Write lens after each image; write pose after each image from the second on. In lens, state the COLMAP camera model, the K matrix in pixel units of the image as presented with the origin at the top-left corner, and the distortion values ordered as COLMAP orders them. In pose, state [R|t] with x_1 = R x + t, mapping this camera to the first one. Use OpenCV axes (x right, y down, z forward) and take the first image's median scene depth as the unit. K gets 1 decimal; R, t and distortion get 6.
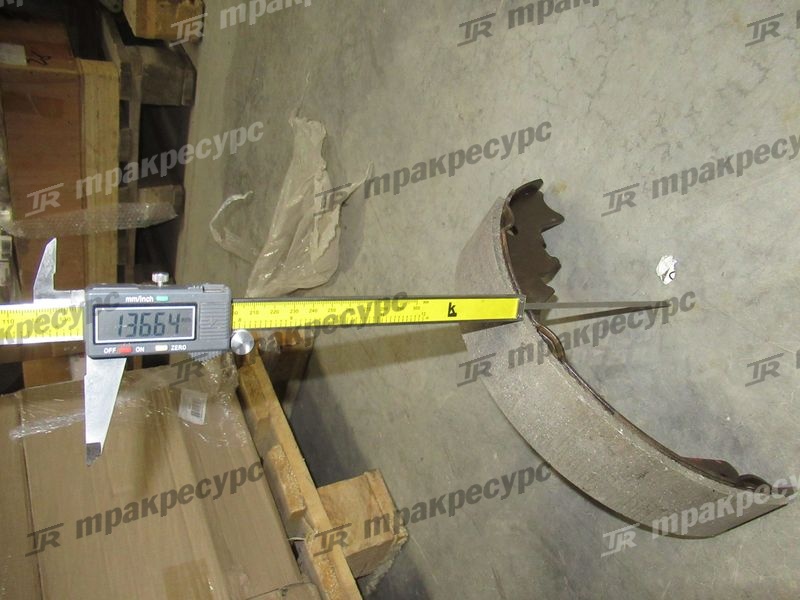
lens RADIAL K [[588.3, 0, 400.0], [0, 588.3, 300.0], [0, 0, 1]] dist [0.017363, -0.006312]
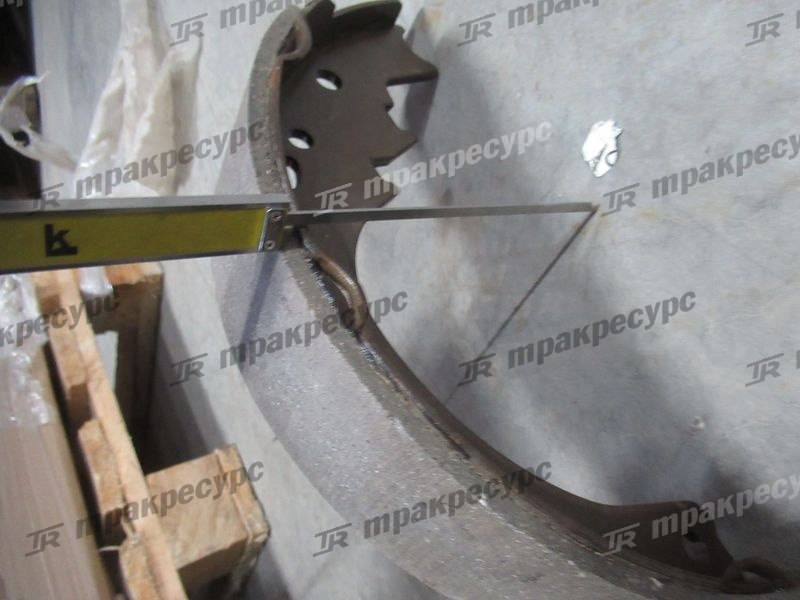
lens RADIAL K [[592.6, 0, 399.7], [0, 592.6, 307.0], [0, 0, 1]] dist [0.035794, 0.001684]
pose [[0.995319, -0.020141, 0.094526, 0.218421], [0.007908, 0.991737, 0.128046, 0.020747], [-0.096324, -0.126699, 0.987253, 0.470916]]
